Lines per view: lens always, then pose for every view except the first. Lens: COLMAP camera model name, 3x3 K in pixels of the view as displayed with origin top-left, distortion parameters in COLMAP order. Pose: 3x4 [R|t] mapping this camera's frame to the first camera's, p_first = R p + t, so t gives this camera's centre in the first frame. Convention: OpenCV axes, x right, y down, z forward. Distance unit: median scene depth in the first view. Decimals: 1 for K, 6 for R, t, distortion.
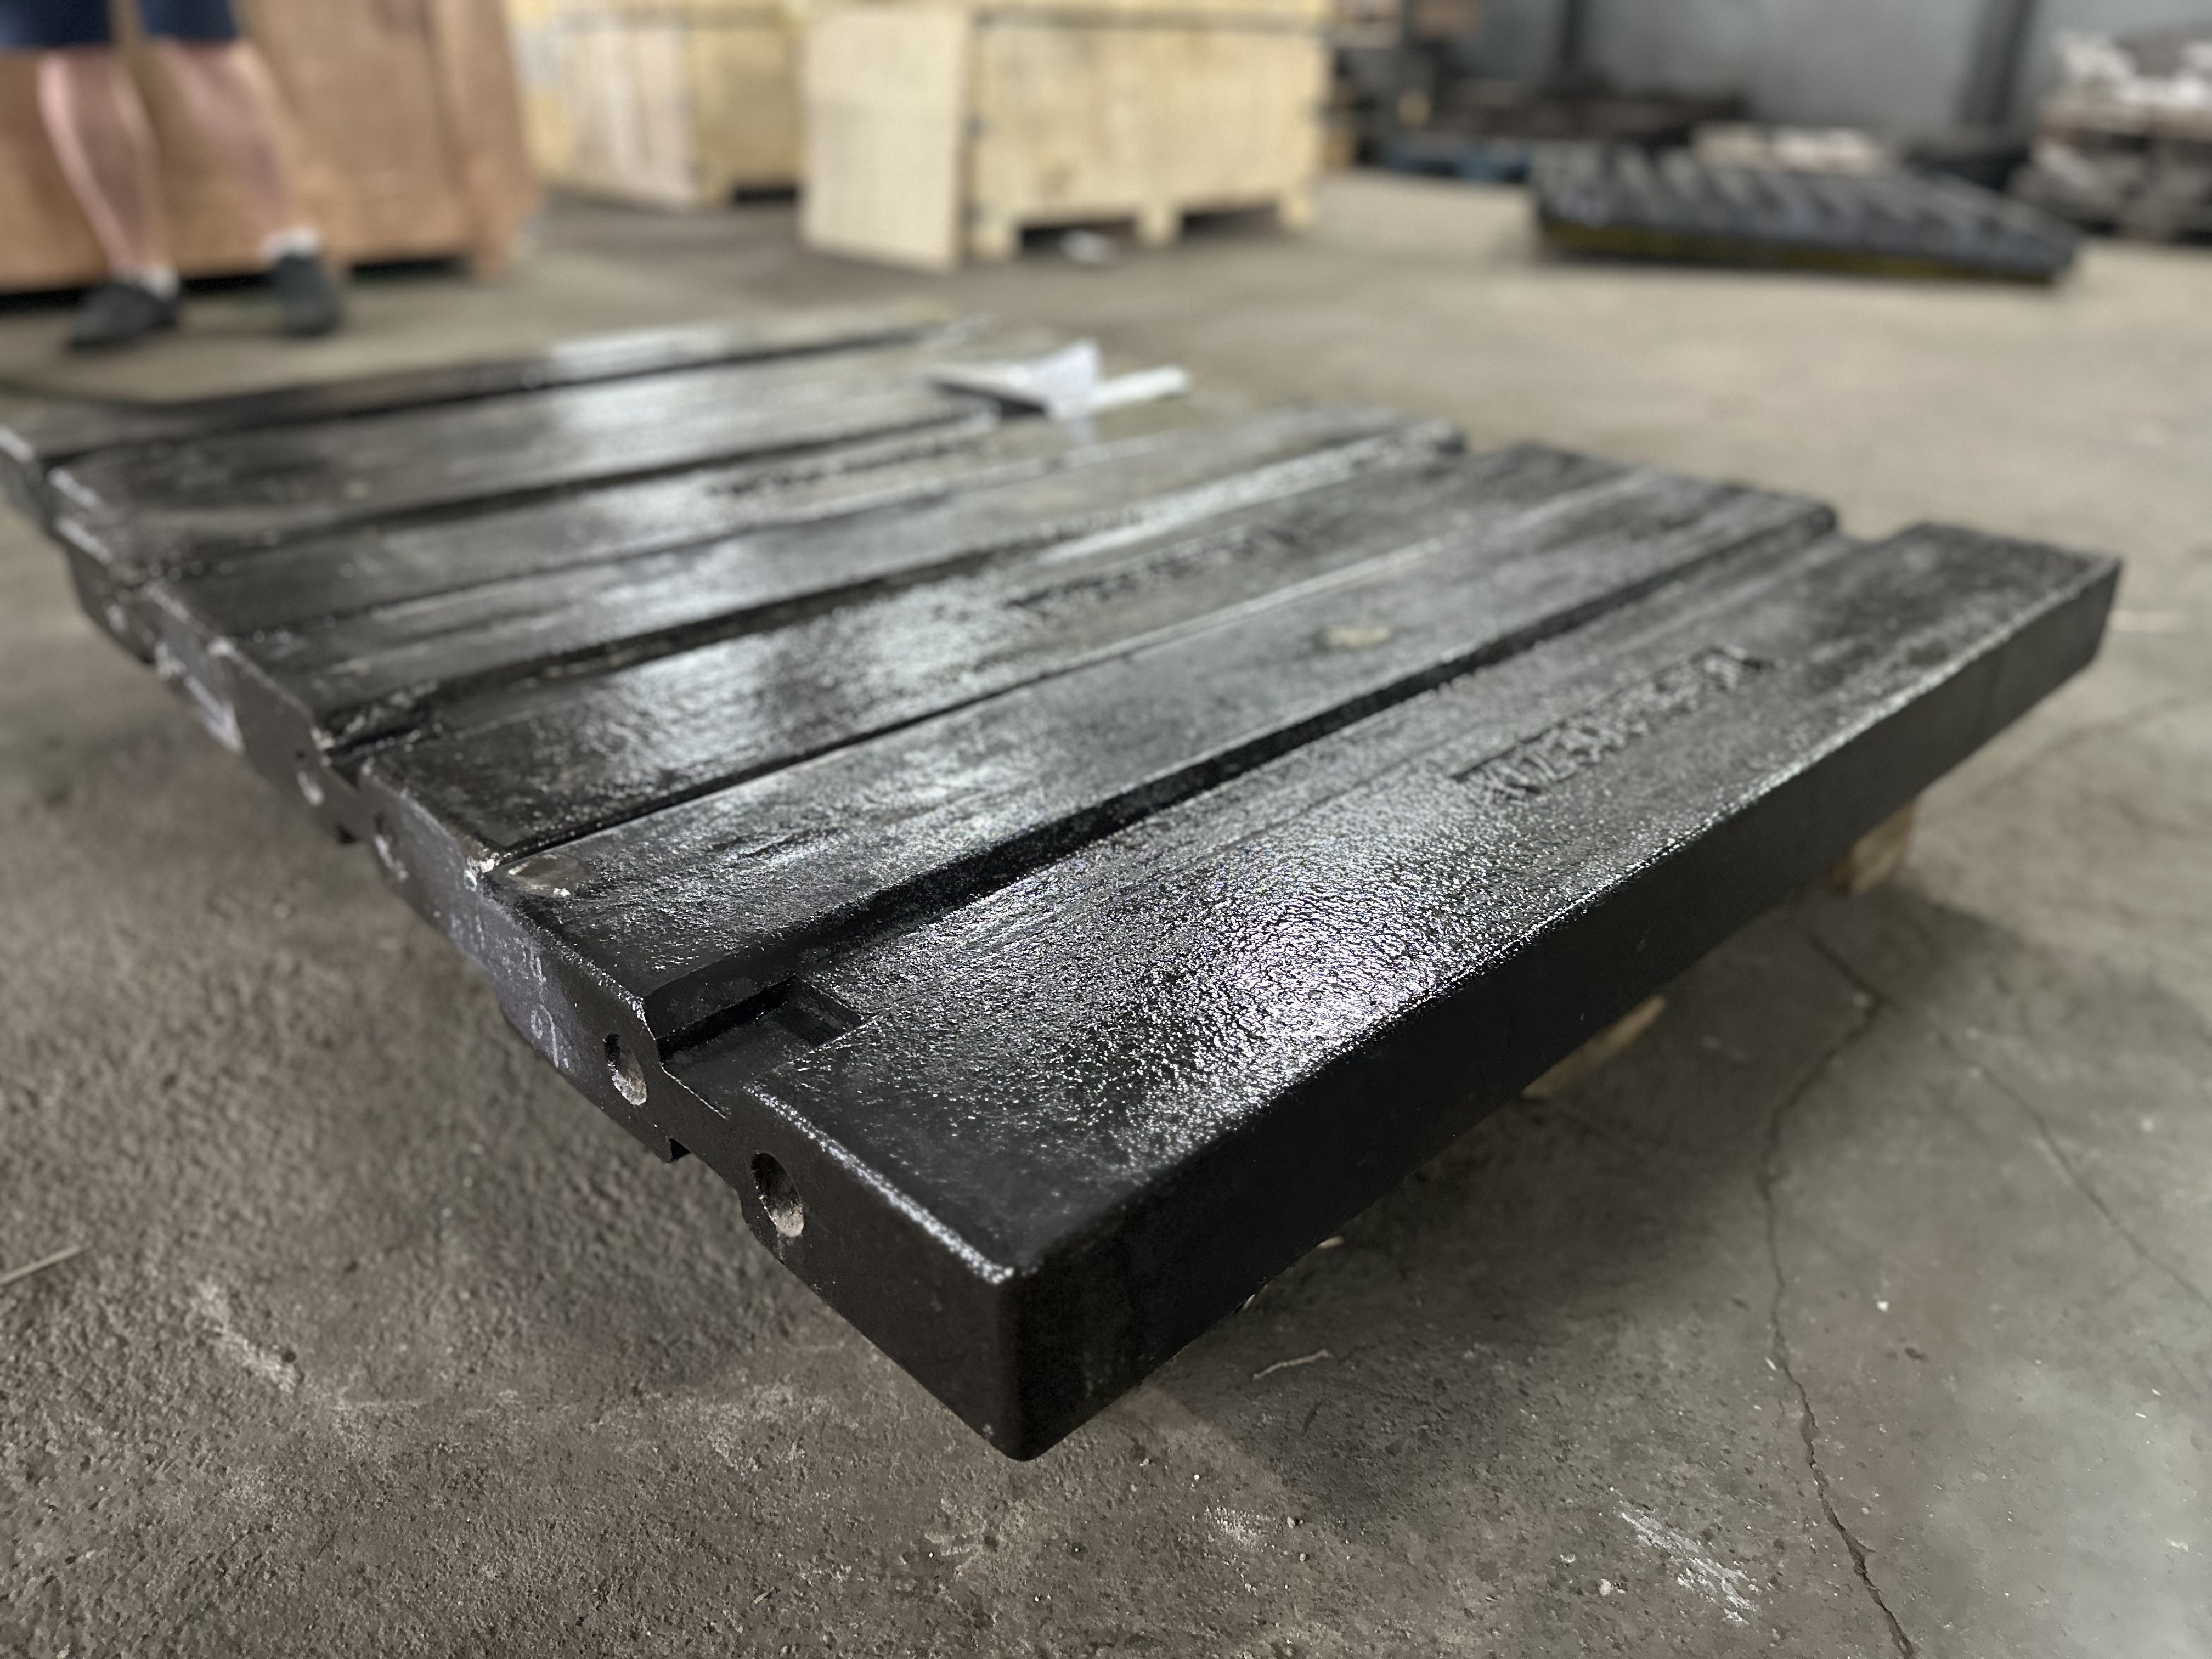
lens RADIAL K [[1590.6, 0, 1106.0], [0, 1590.6, 829.5], [0, 0, 1]] dist [-0.001510, -0.001215]
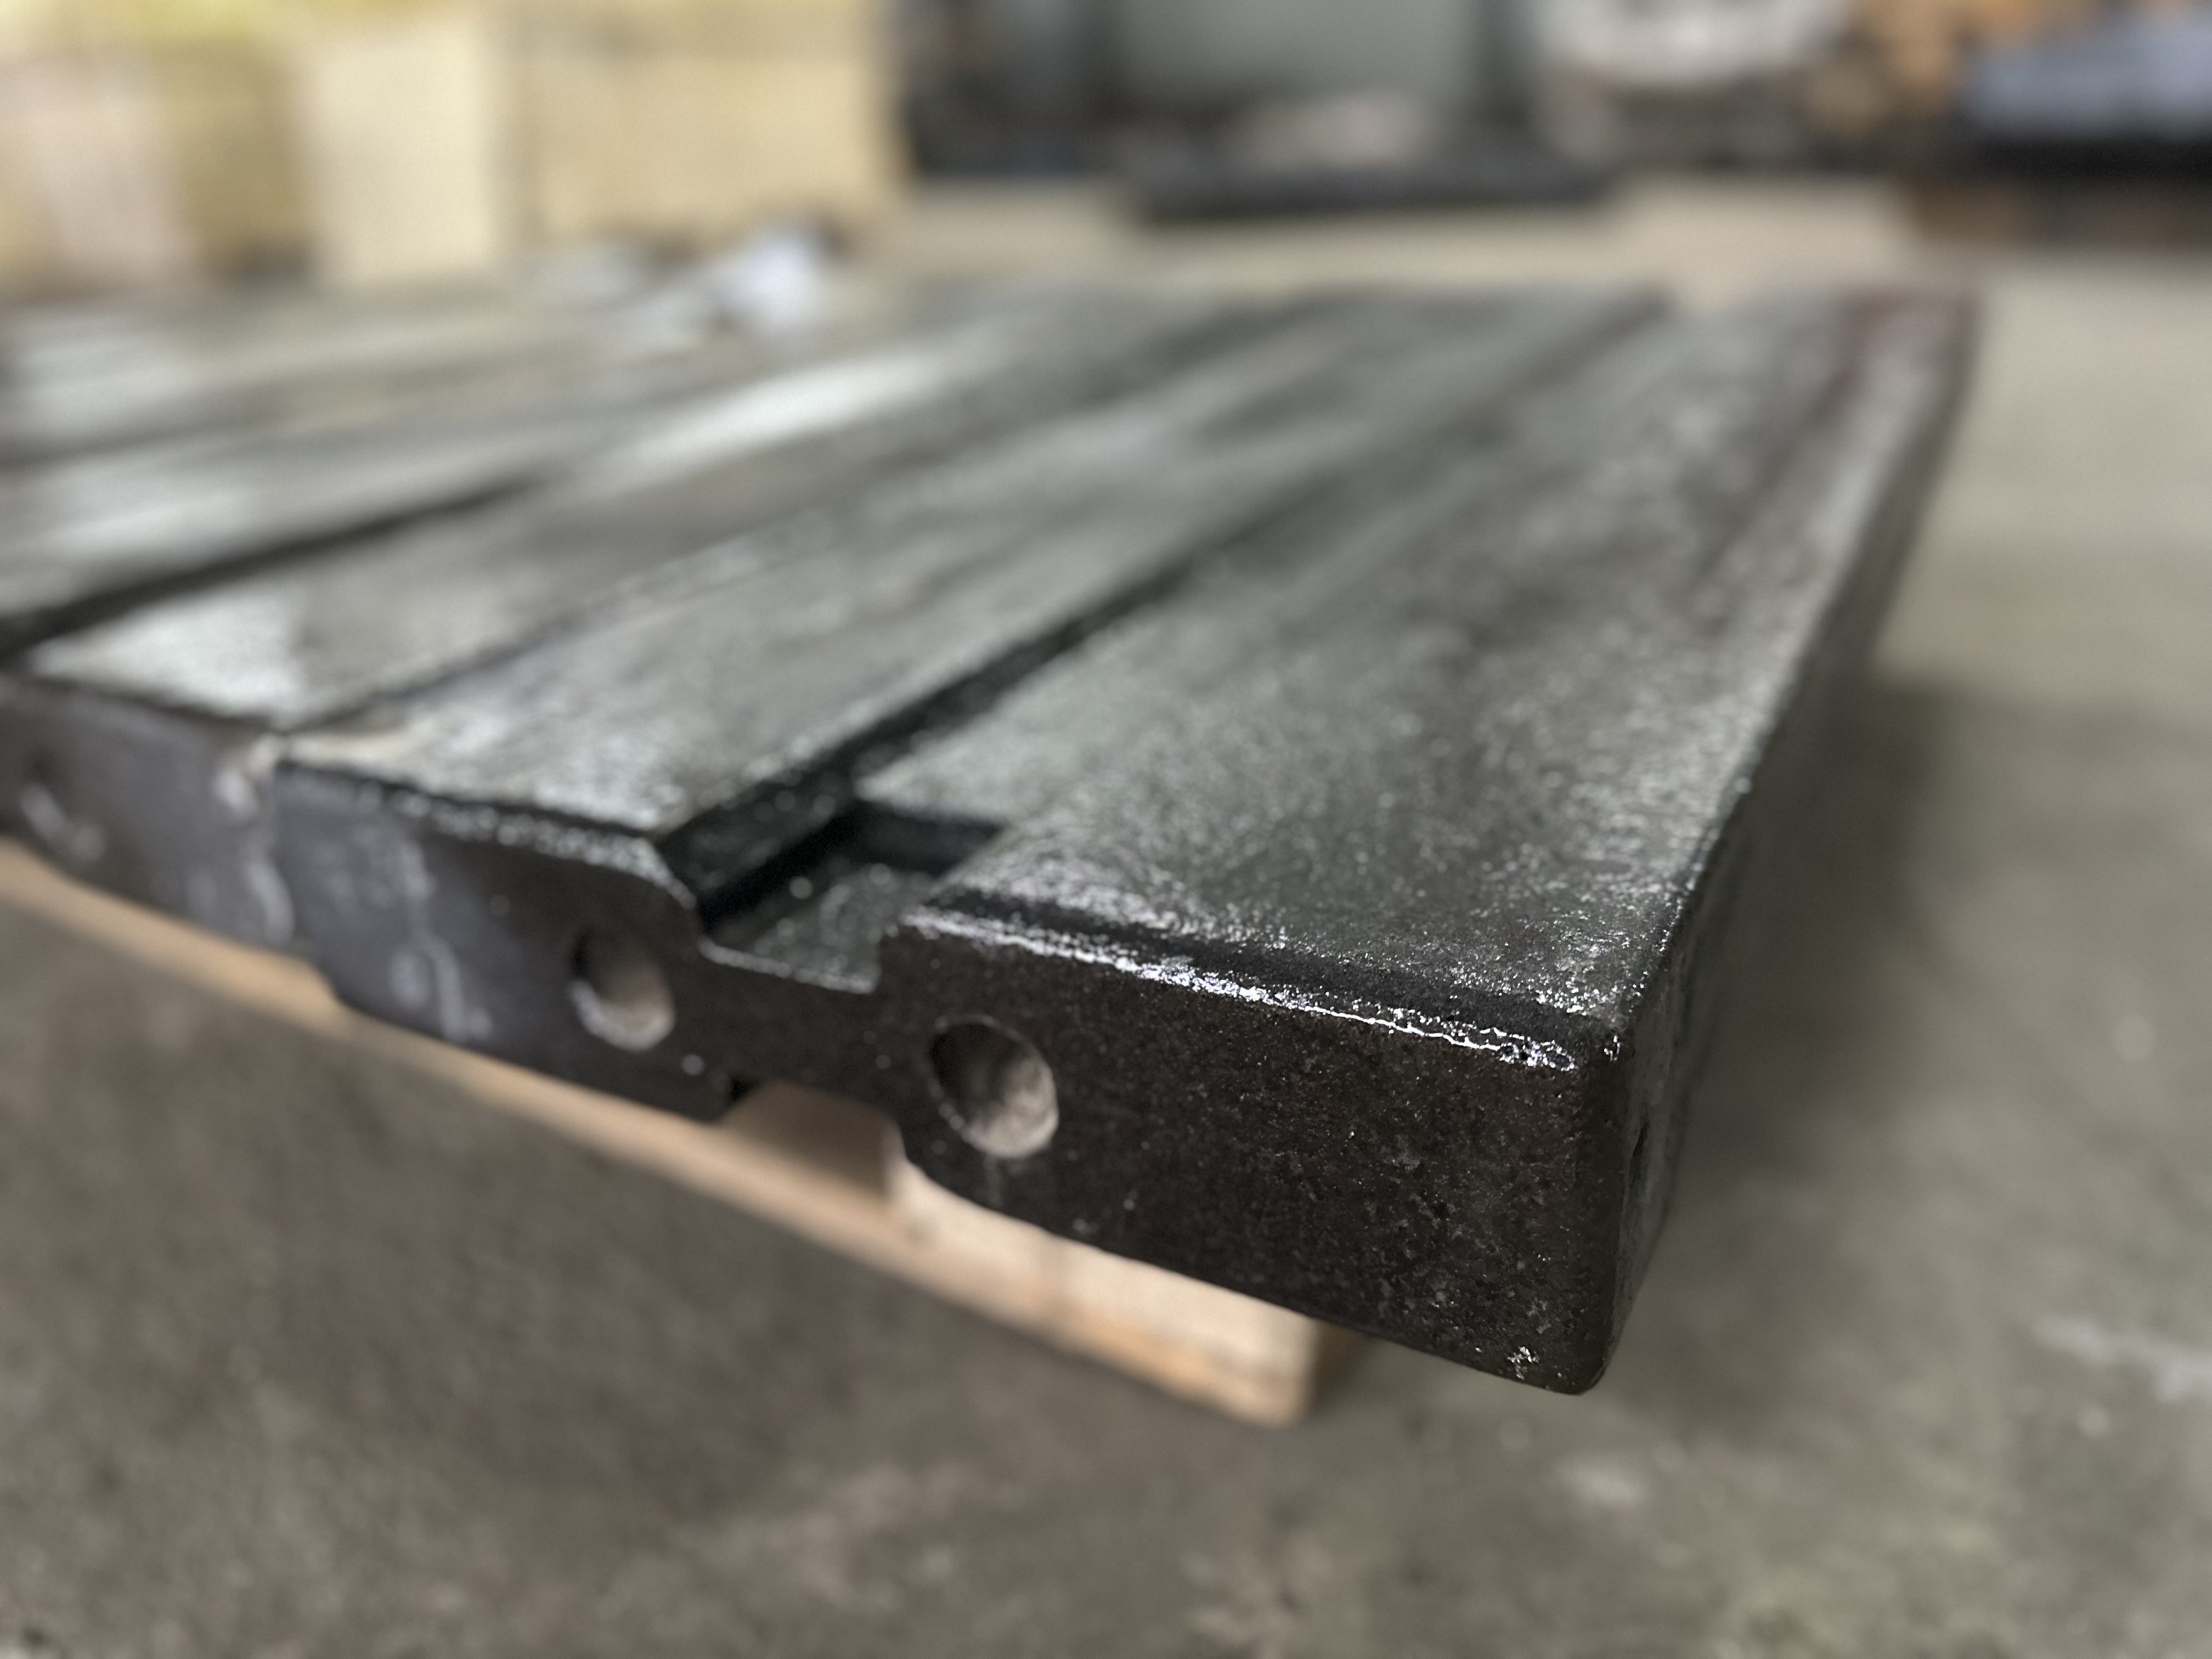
lens RADIAL K [[1590.6, 0, 1106.0], [0, 1590.6, 829.5], [0, 0, 1]] dist [-0.001510, -0.001215]
pose [[0.956789, -0.168737, 0.236819, -0.205591], [0.179304, 0.983509, -0.023655, 0.111061], [-0.228922, 0.065096, 0.971266, 0.293297]]
